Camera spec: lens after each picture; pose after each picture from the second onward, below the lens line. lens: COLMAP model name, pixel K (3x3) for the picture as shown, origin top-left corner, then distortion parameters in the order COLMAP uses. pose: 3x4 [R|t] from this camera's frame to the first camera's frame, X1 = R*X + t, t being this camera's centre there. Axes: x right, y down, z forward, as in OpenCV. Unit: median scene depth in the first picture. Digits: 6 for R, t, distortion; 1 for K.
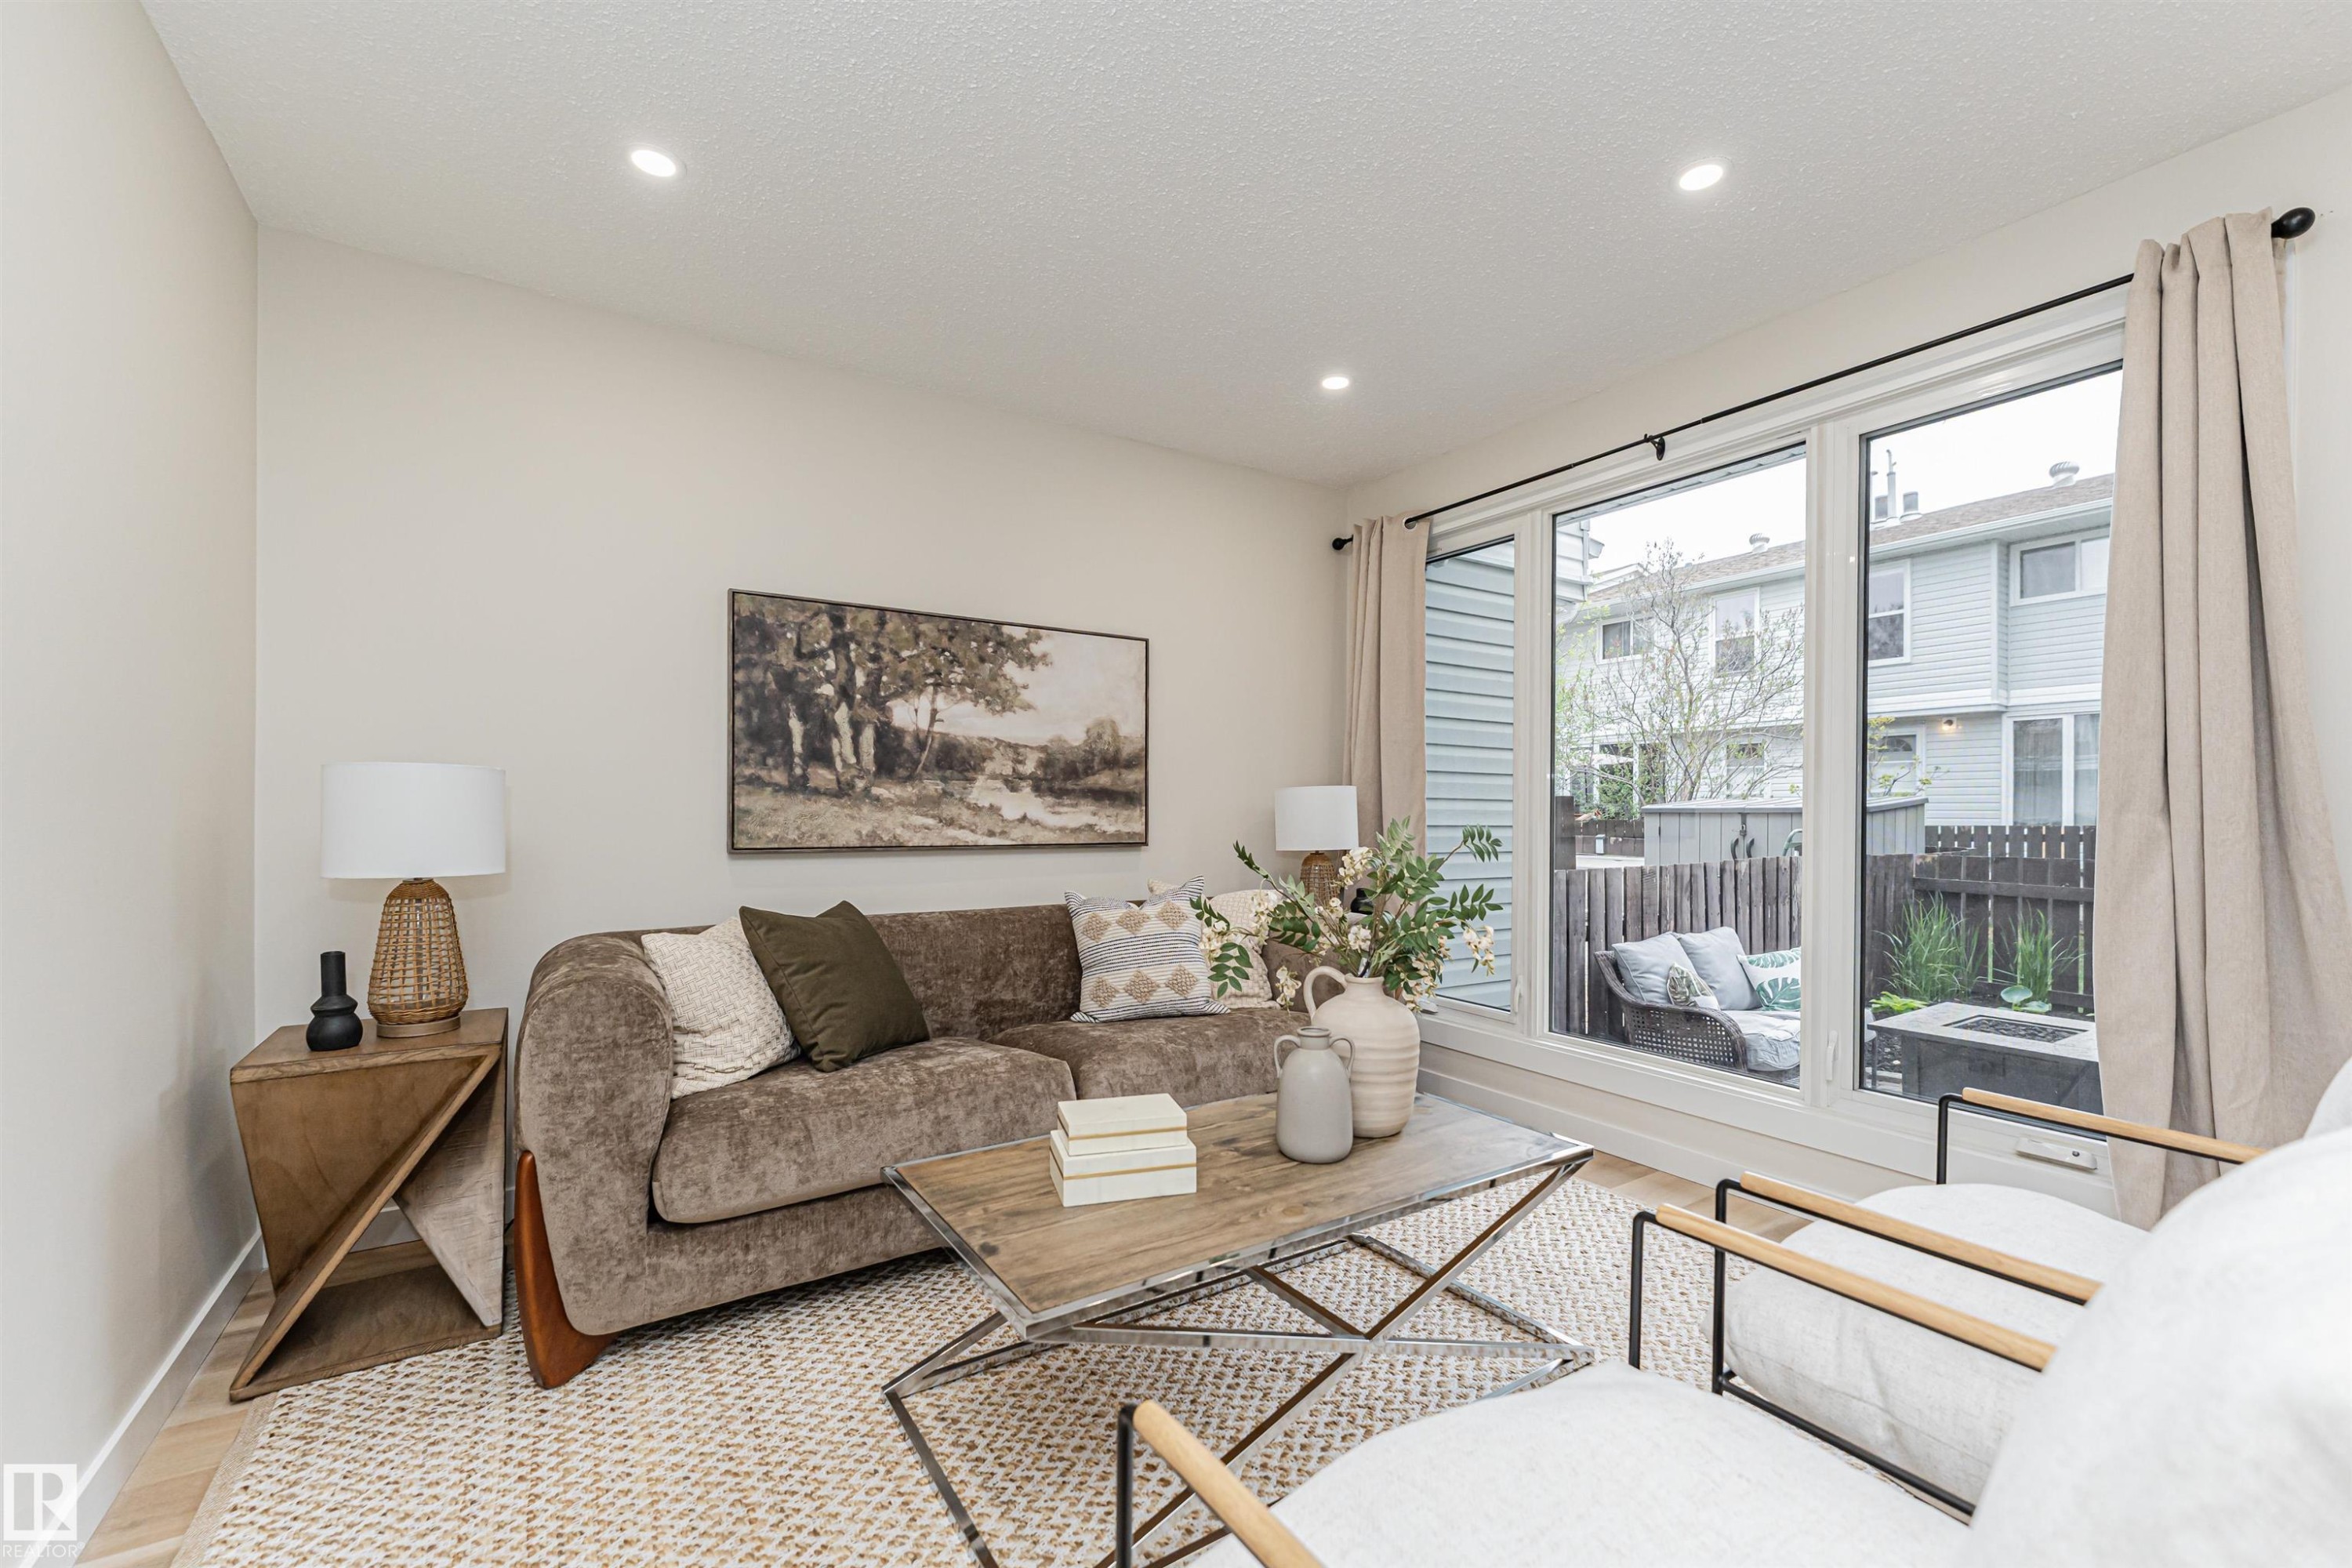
lens RADIAL K [[956.8, 0, 1184.9], [0, 956.8, 814.4], [0, 0, 1]] dist [-0.000604, -0.000045]
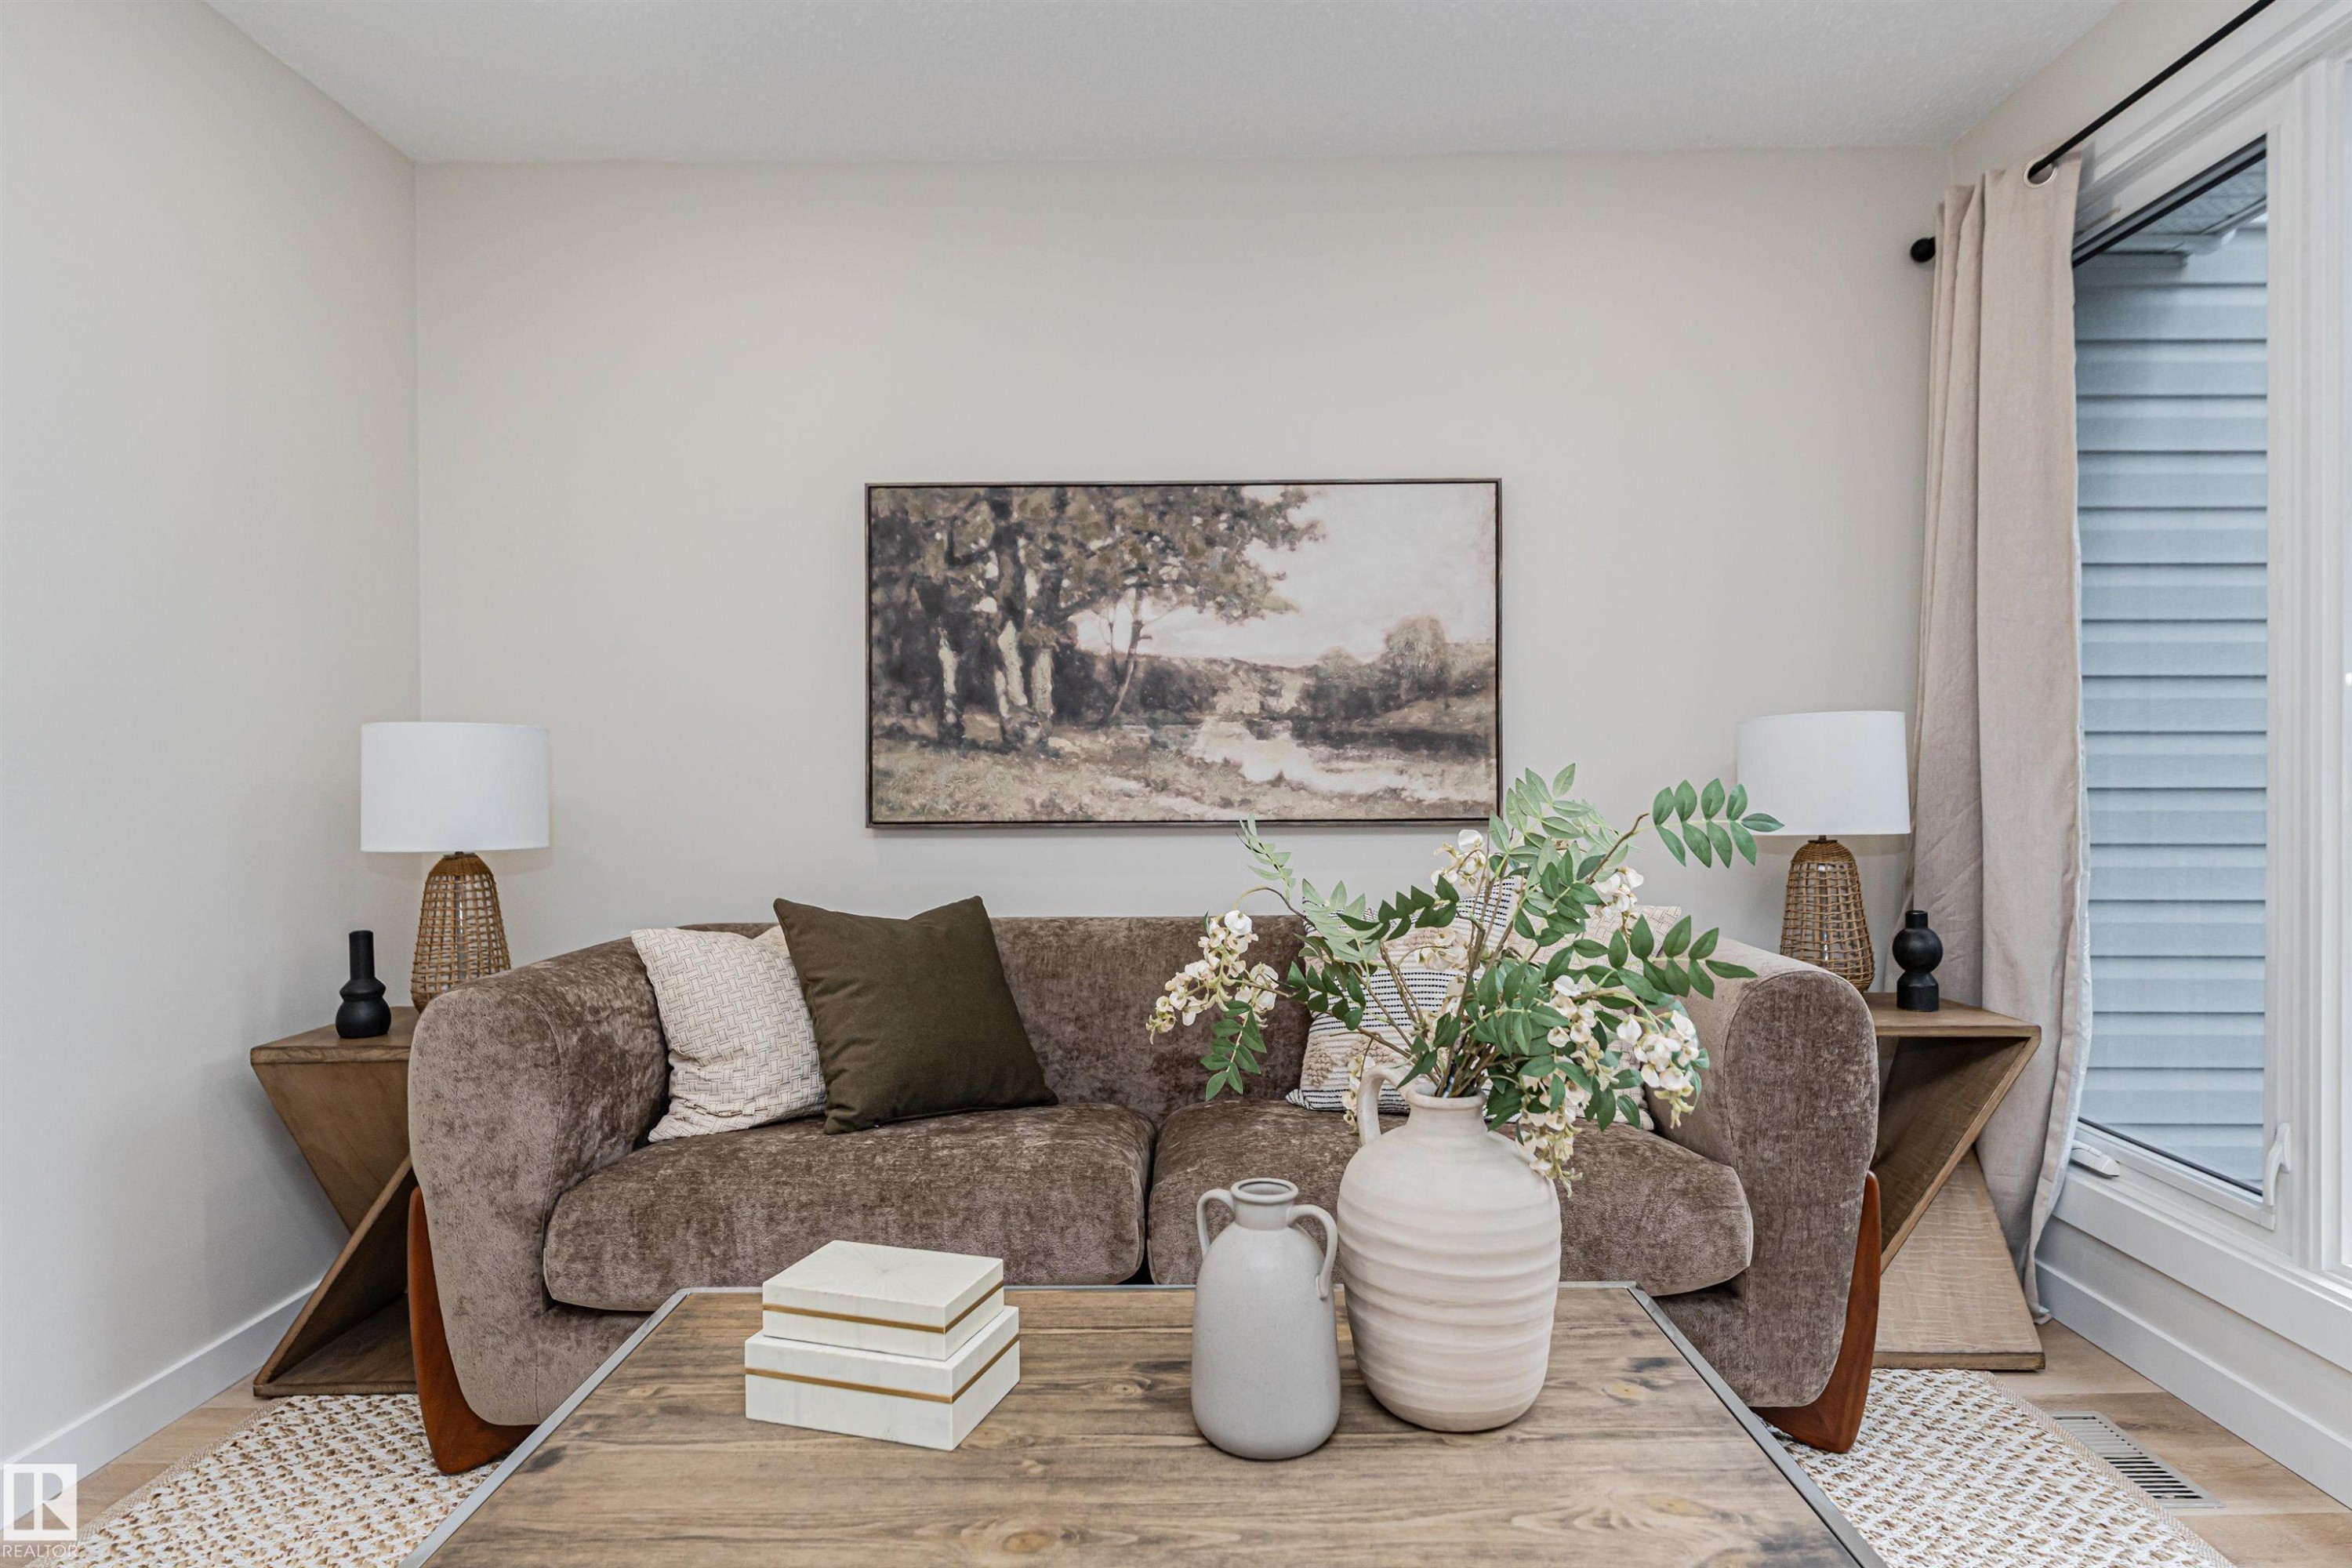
lens RADIAL K [[1319.0, 0, 1185.6], [0, 1319.0, 783.0], [0, 0, 1]] dist [0.001390, 0.000532]
pose [[0.836392, -0.007680, -0.548079, 0.295862], [0.009968, 0.999950, 0.001200, 0.005172], [0.548042, -0.006467, 0.836426, 0.237543]]
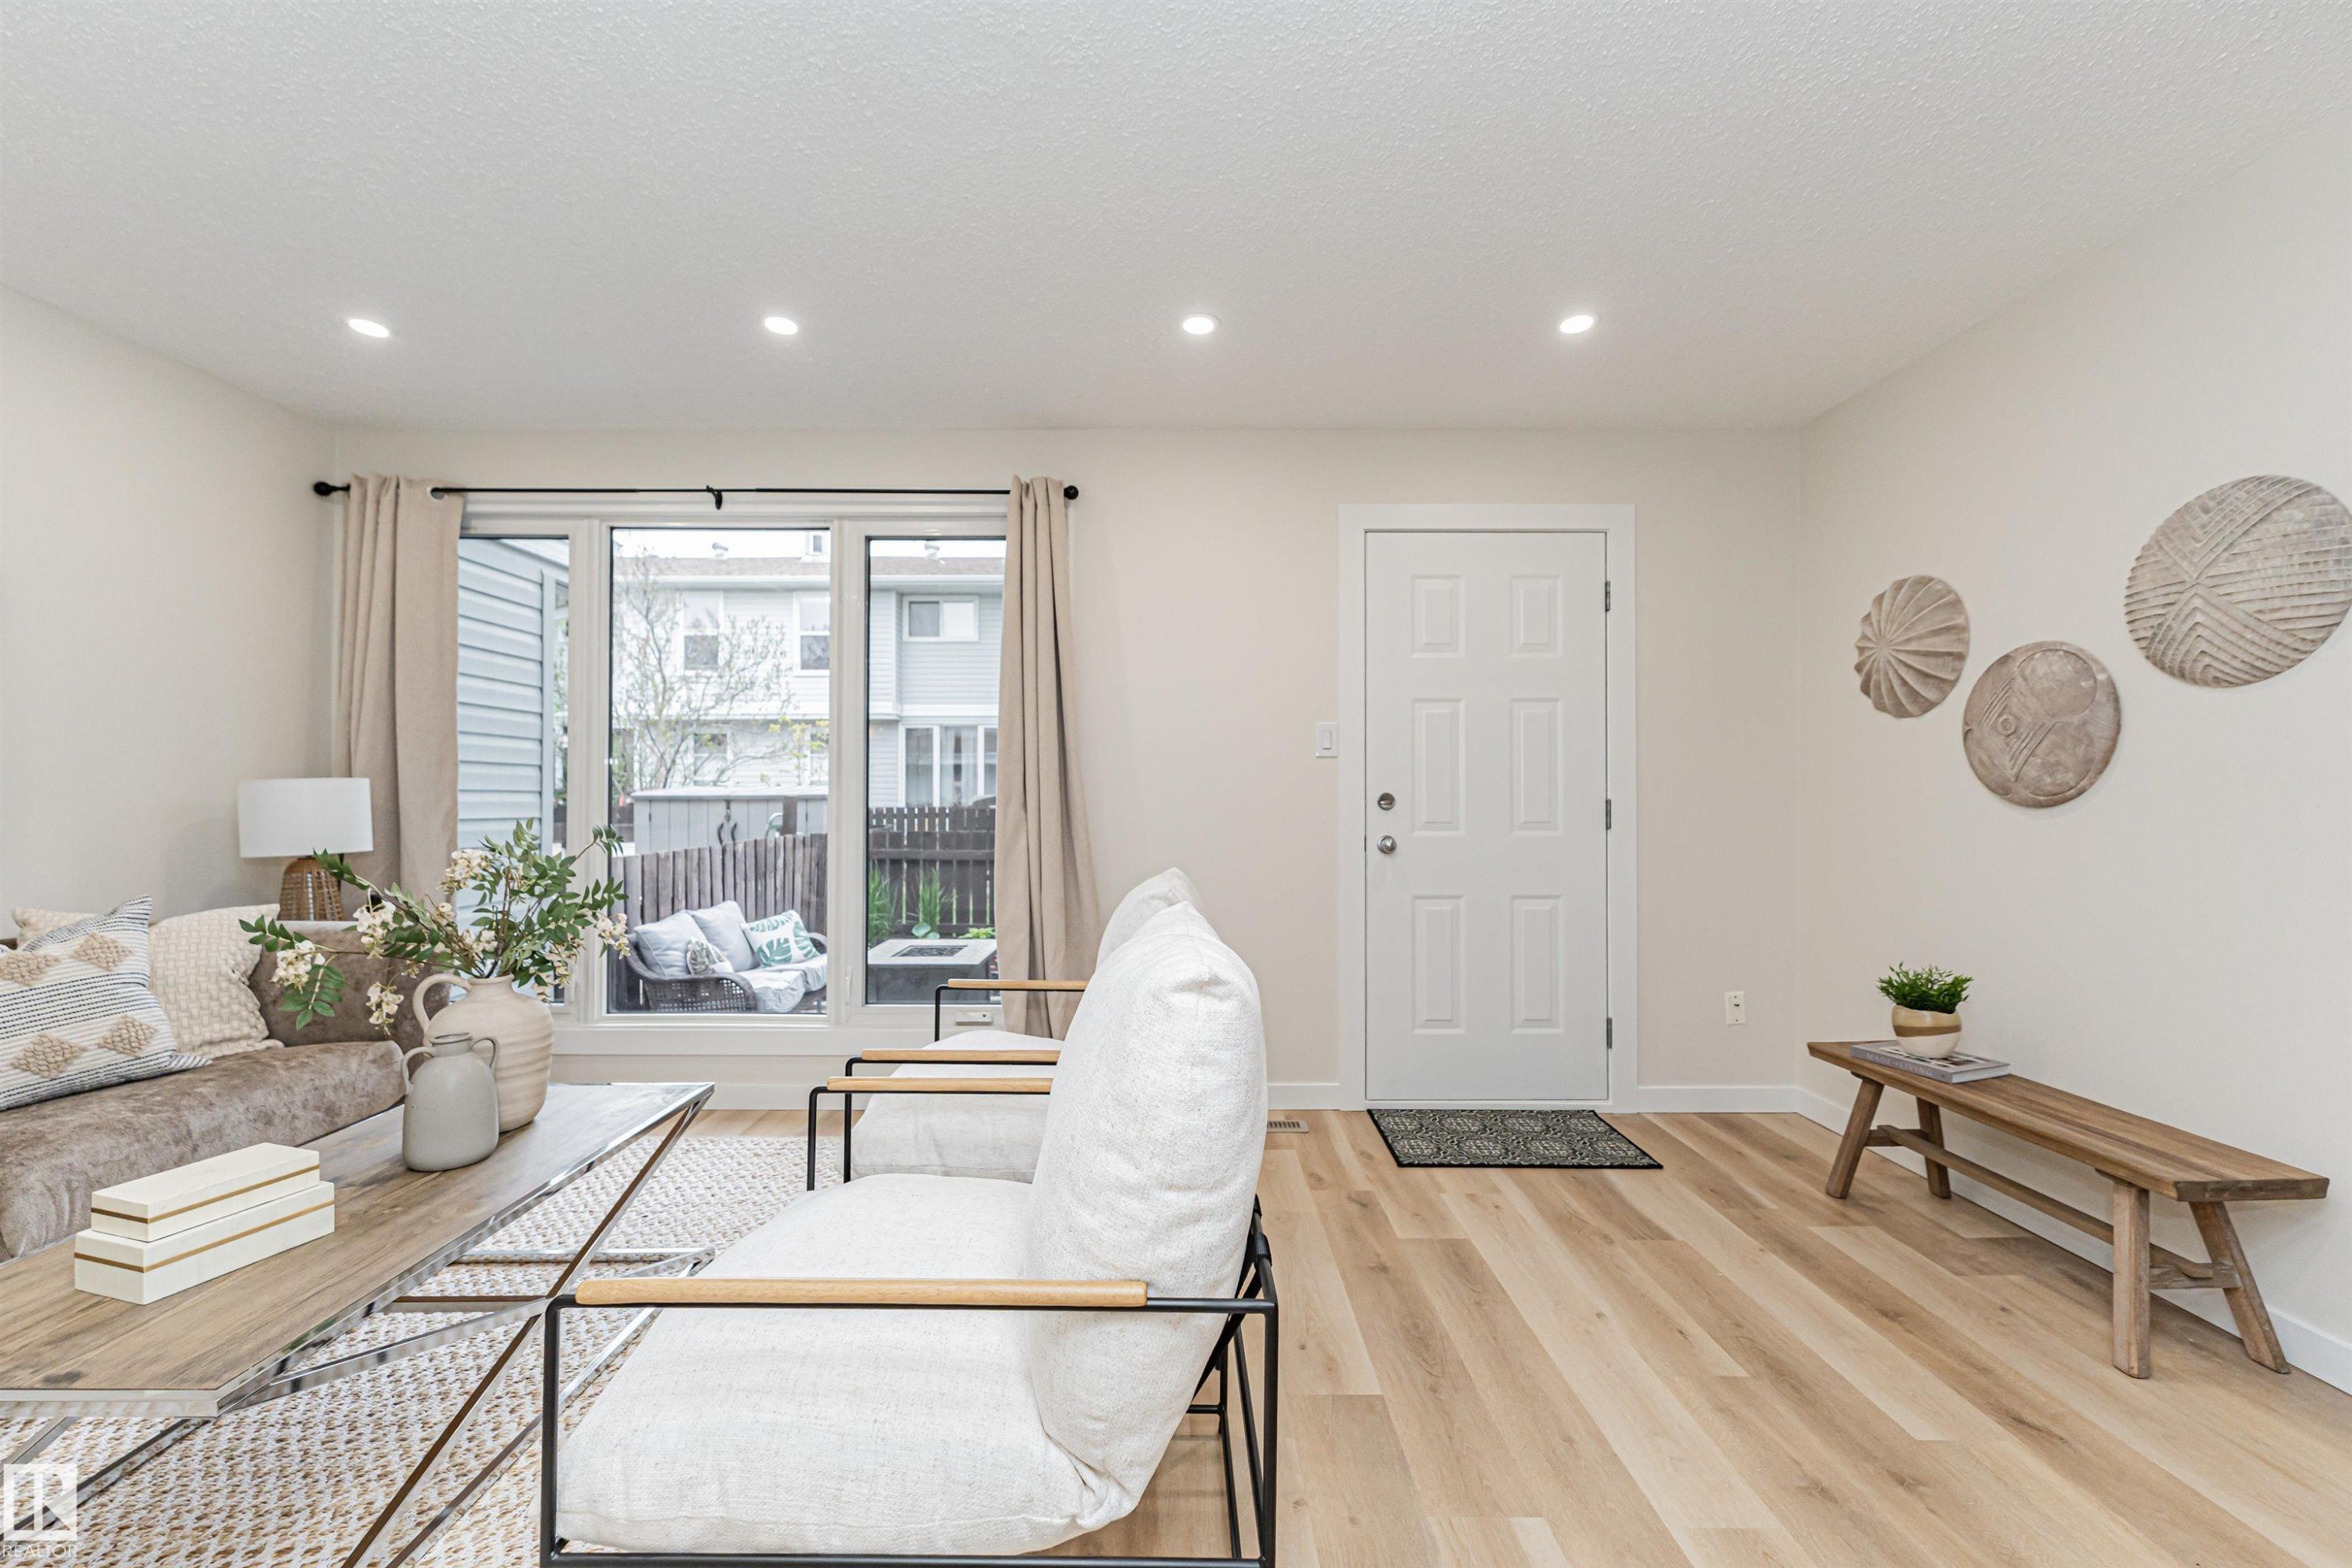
lens RADIAL K [[932.1, 0, 1168.0], [0, 932.1, 787.7], [0, 0, 1]] dist [-0.000027, -0.000129]
pose [[0.544061, 0.004450, 0.839034, -0.166053], [0.004207, 0.999959, -0.008031, -0.013321], [-0.839035, 0.007899, 0.544020, -0.093380]]
